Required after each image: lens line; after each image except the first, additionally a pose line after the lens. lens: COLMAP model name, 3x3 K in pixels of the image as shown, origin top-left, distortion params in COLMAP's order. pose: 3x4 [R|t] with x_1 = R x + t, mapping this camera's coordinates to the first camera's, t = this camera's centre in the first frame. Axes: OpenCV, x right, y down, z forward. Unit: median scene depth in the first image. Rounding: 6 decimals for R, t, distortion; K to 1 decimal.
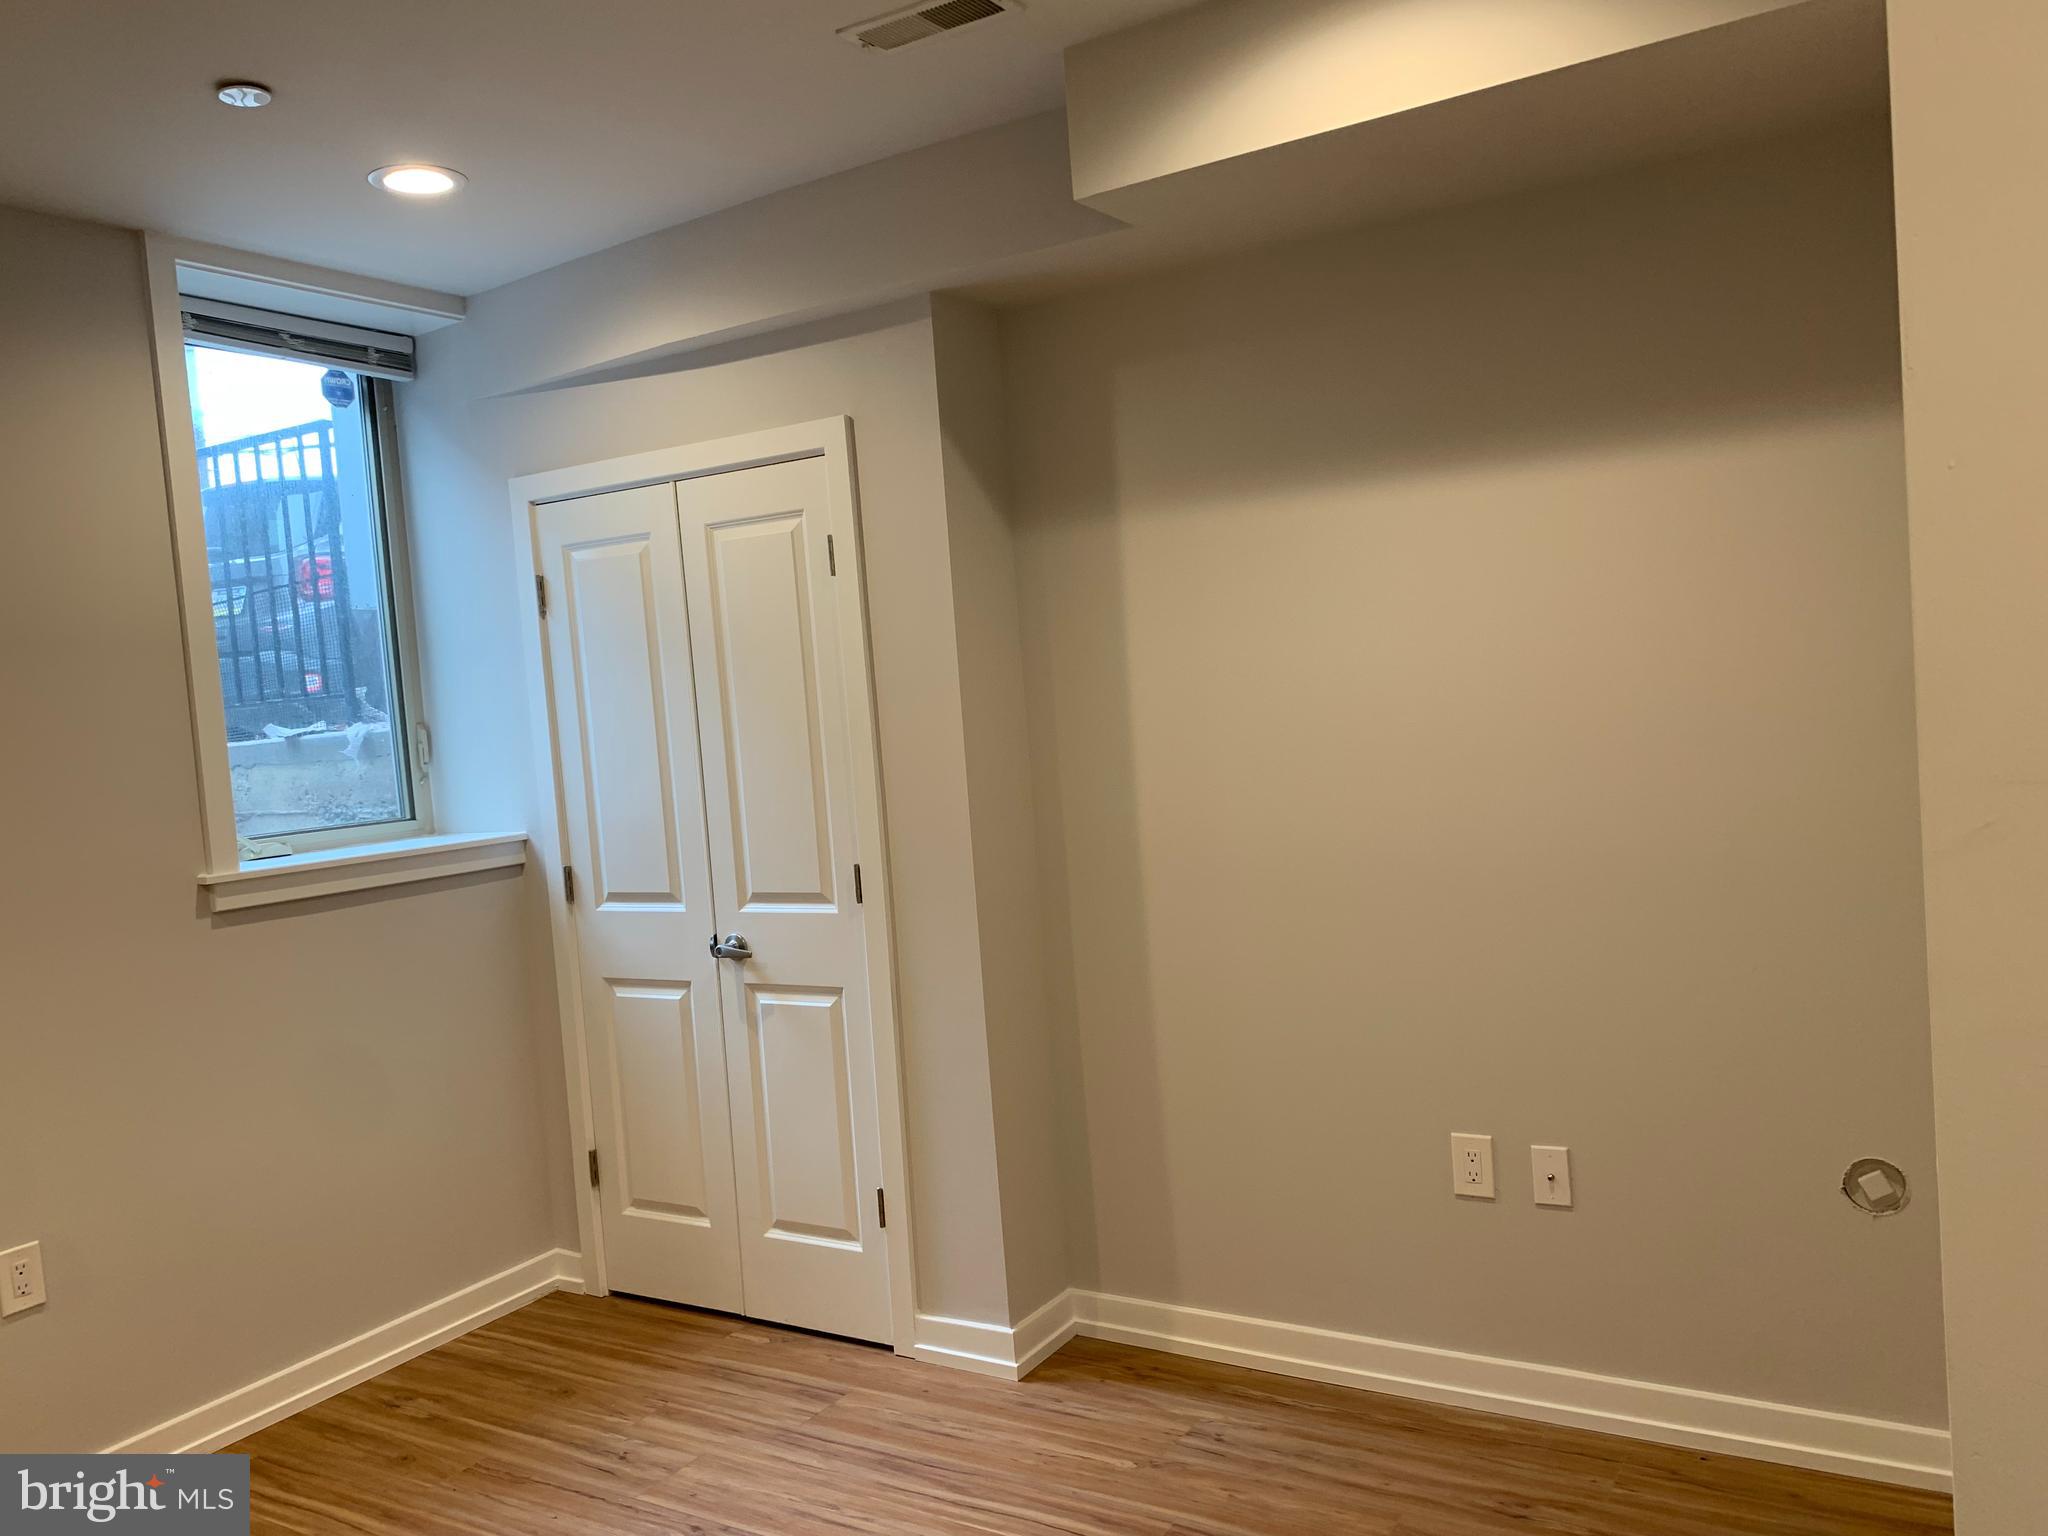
lens RADIAL K [[1558.9, 0, 1024.7], [0, 1558.9, 775.5], [0, 0, 1]] dist [0.041000, -0.034004]
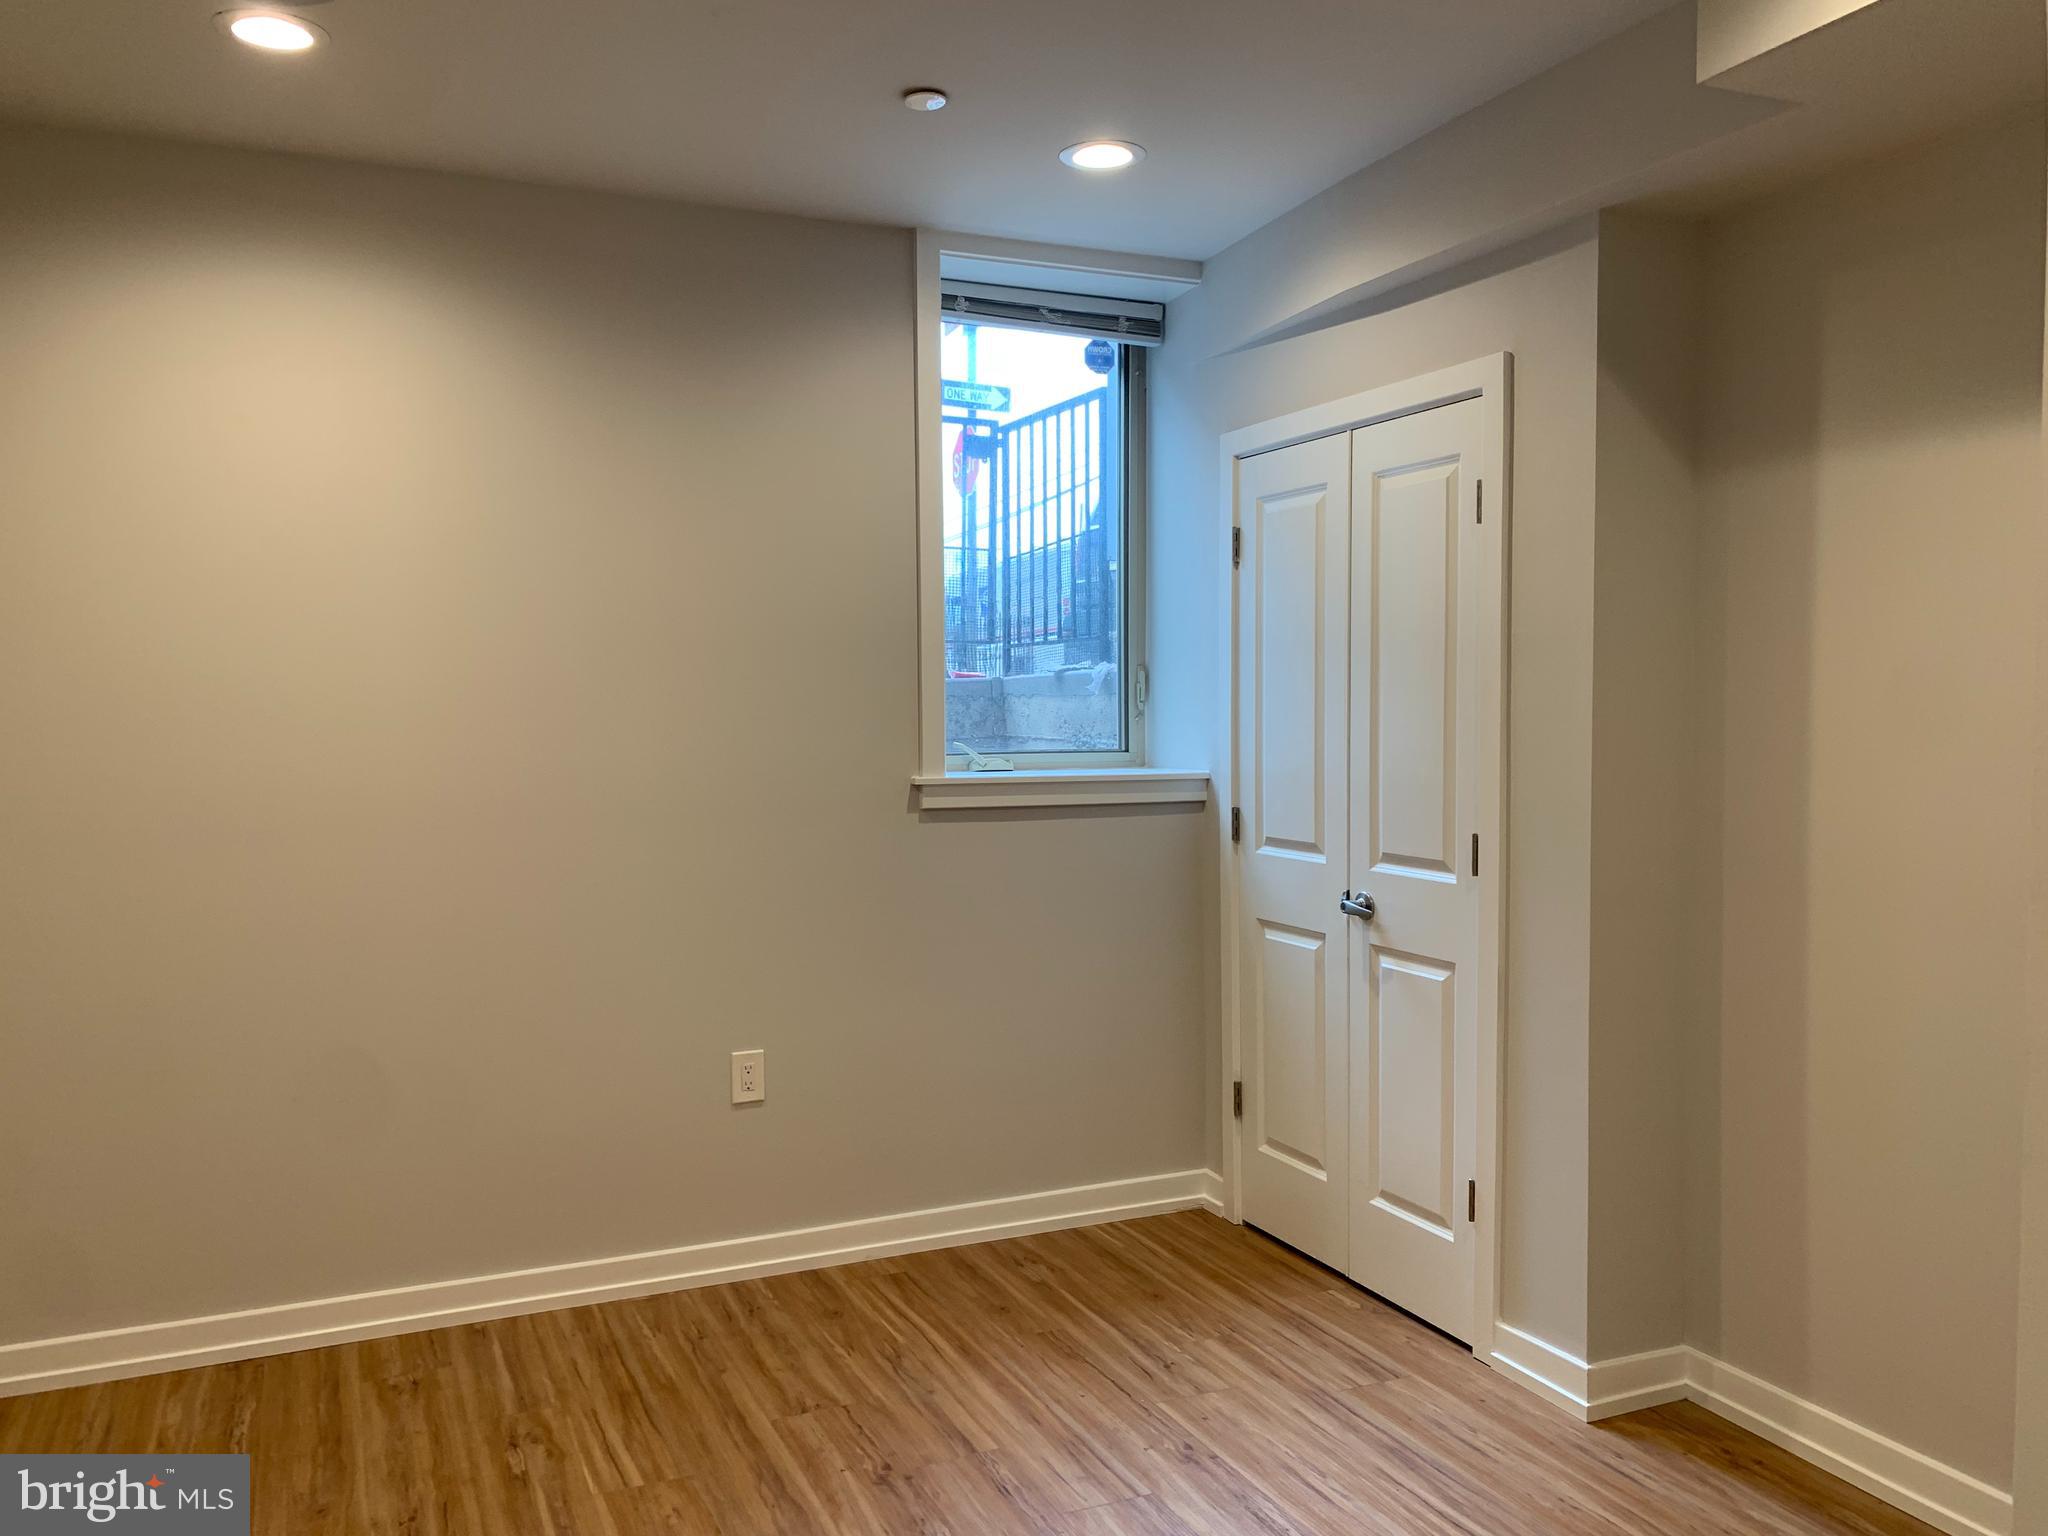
lens RADIAL K [[1565.8, 0, 1025.1], [0, 1565.8, 779.5], [0, 0, 1]] dist [0.003968, 0.003169]
pose [[0.830977, 0.096189, -0.547927, 0.174516], [-0.085365, 0.995321, 0.045266, 0.005034], [0.549718, 0.009159, 0.835300, 0.062889]]
